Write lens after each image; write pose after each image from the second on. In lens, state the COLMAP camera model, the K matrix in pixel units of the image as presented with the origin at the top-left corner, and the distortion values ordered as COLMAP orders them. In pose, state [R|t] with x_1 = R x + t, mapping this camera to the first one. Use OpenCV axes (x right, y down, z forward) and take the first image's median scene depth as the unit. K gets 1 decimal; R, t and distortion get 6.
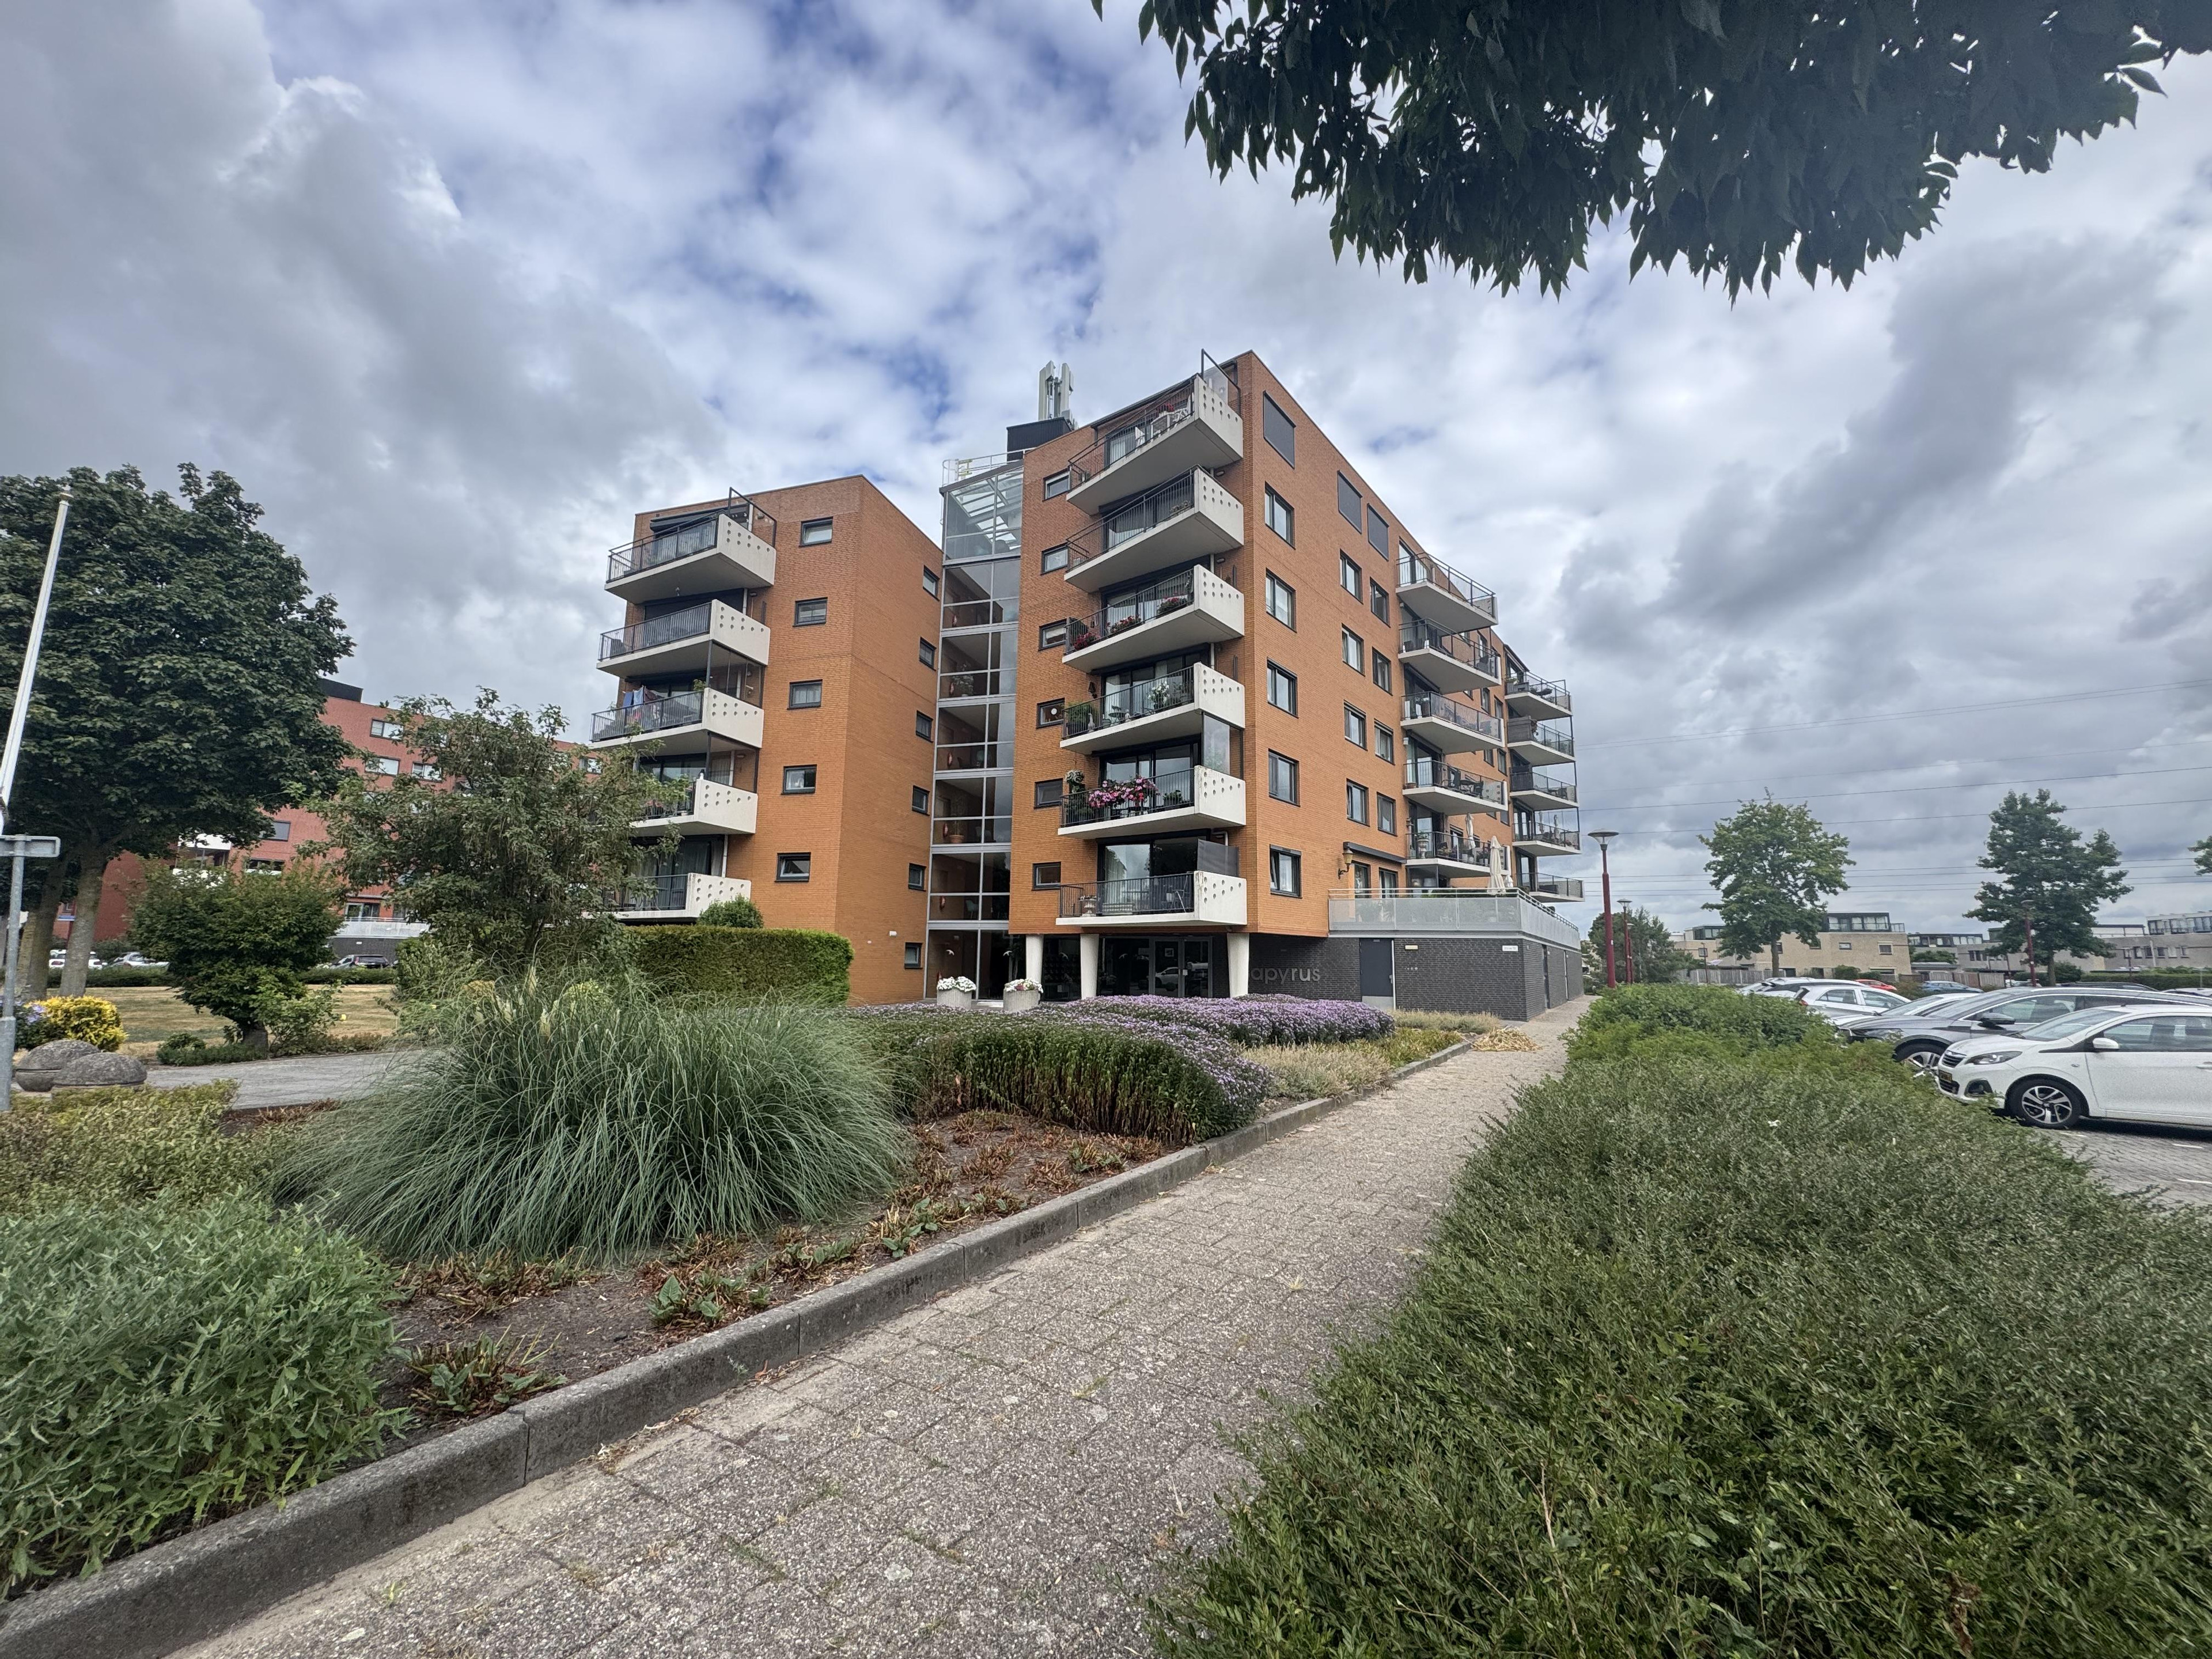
lens RADIAL K [[880.5, 0, 1106.0], [0, 880.5, 829.5], [0, 0, 1]] dist [-0.001835, 0.000222]
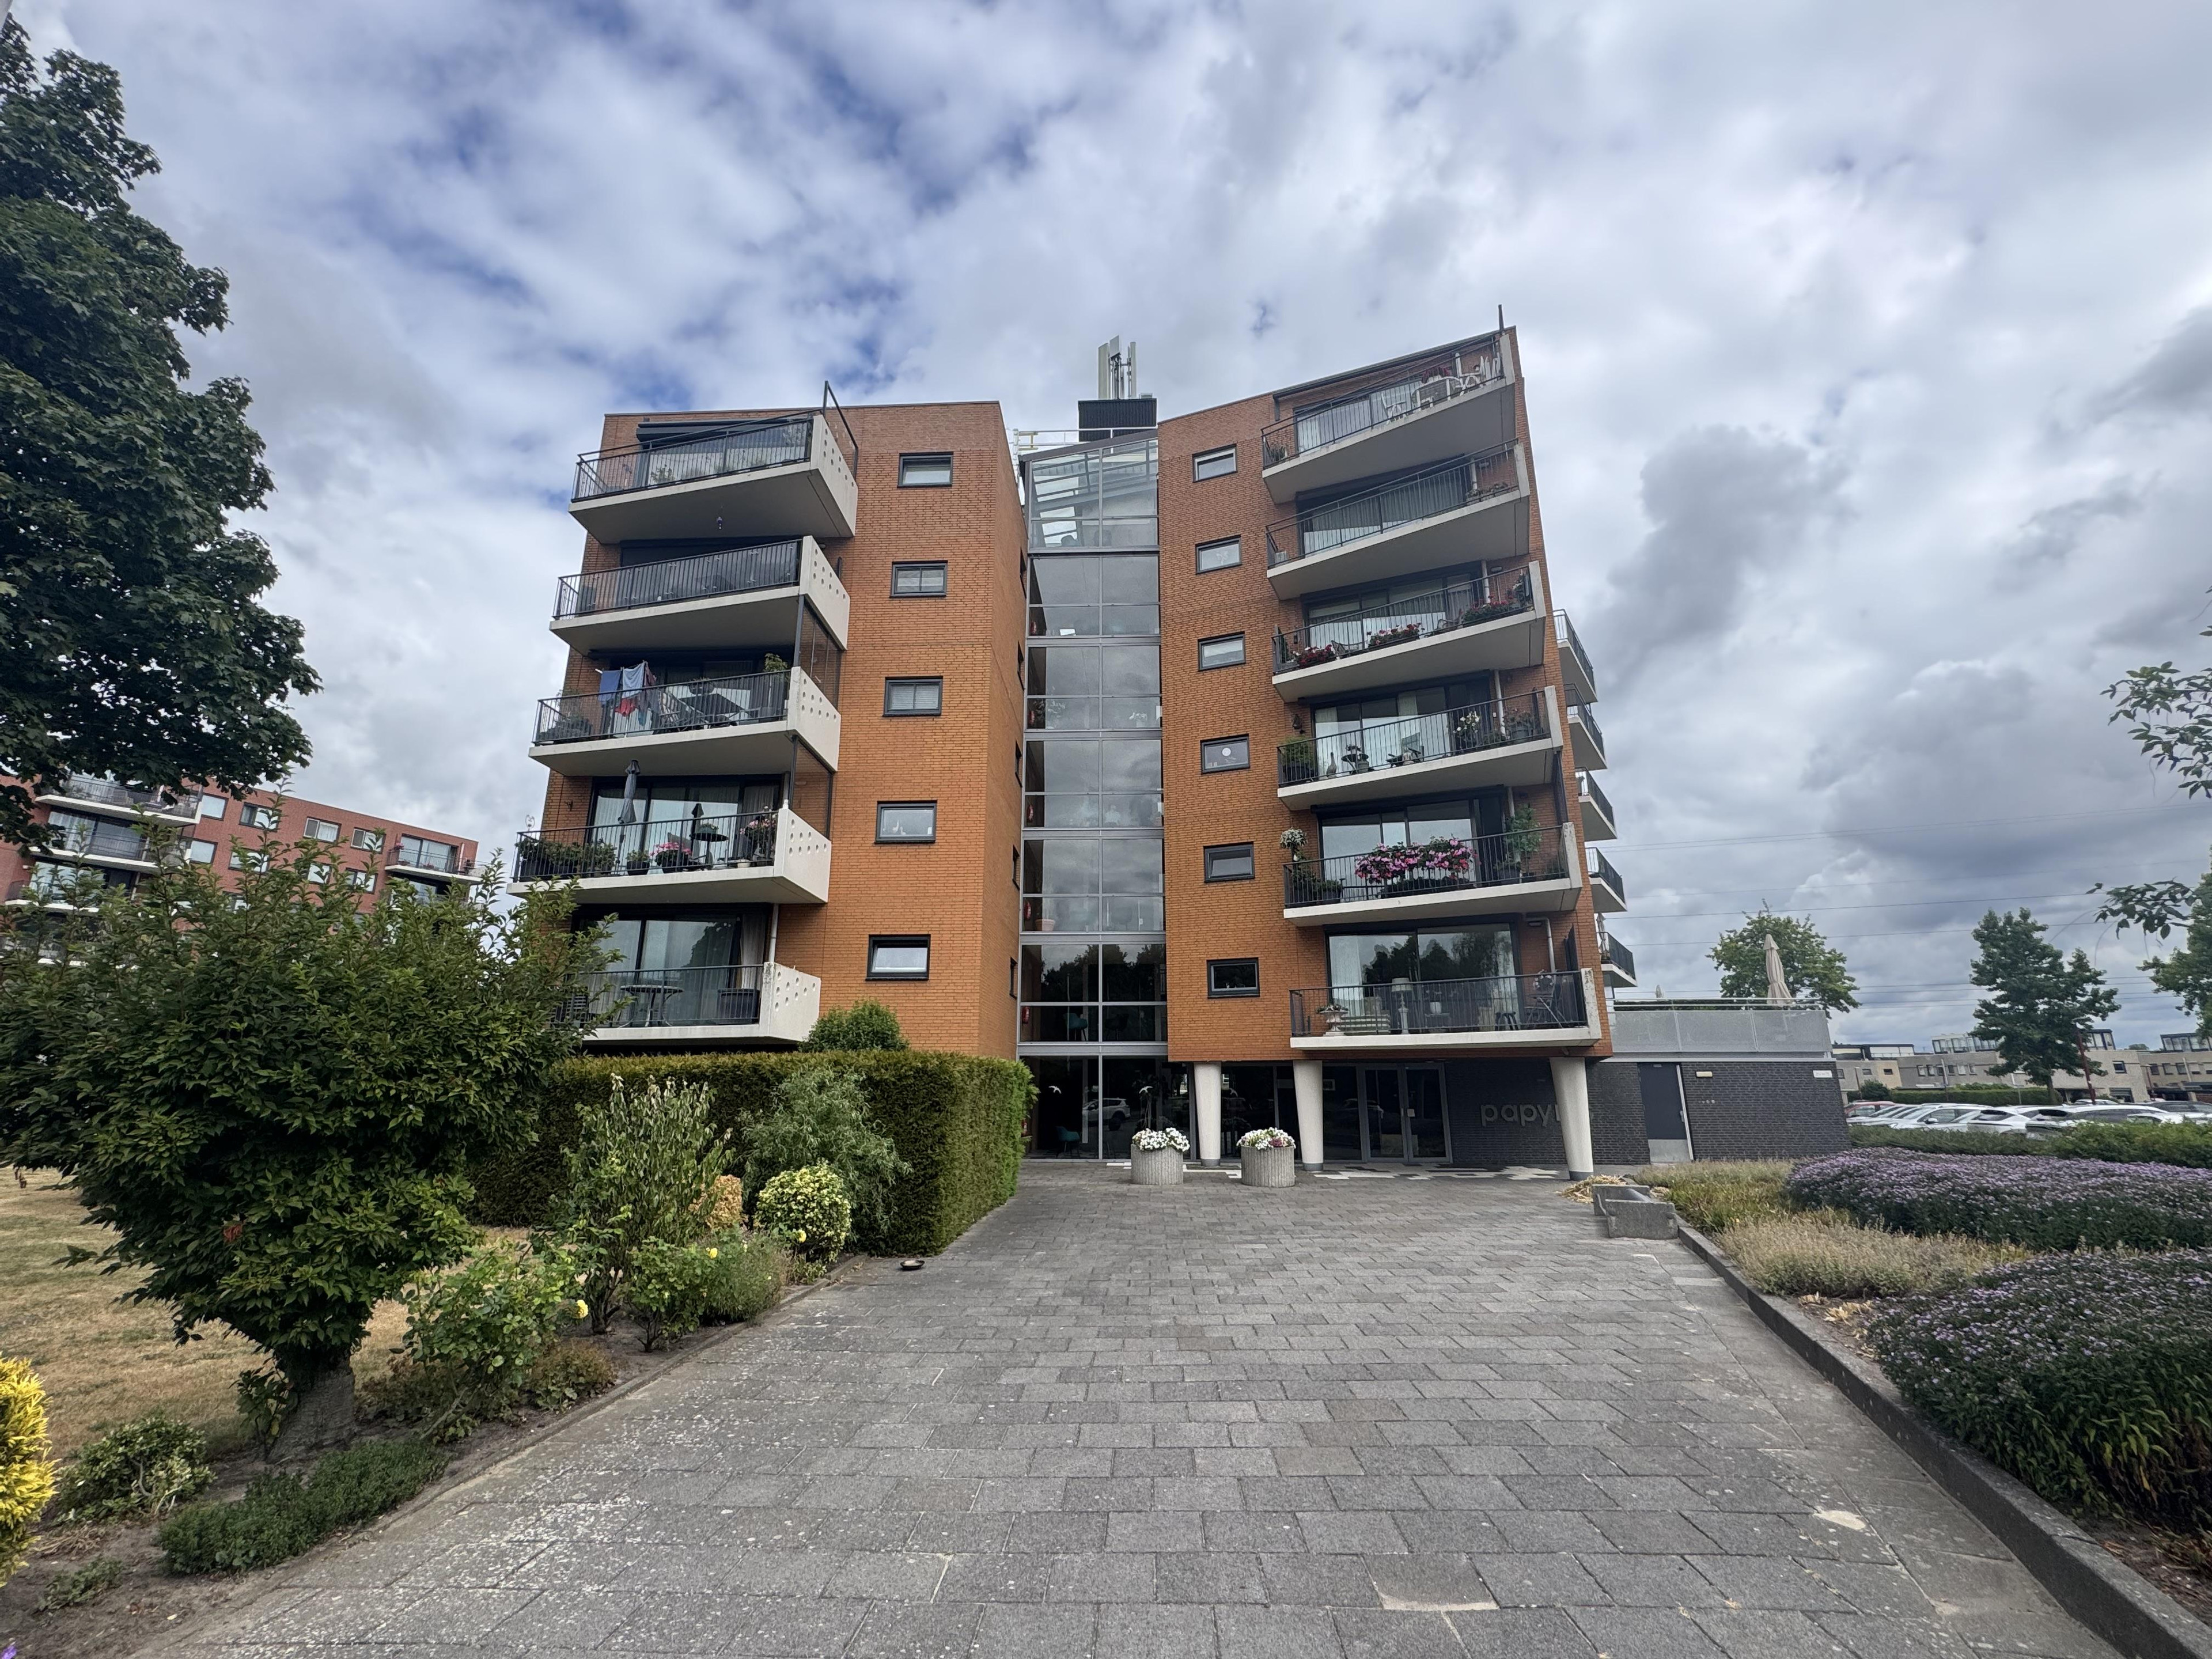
lens RADIAL K [[980.2, 0, 1113.1], [0, 980.2, 856.5], [0, 0, 1]] dist [0.030659, -0.022724]
pose [[0.966578, 0.042752, 0.252781, -0.252647], [-0.021112, 0.995922, -0.087709, 0.018390], [-0.255500, 0.079441, 0.963540, 0.171684]]
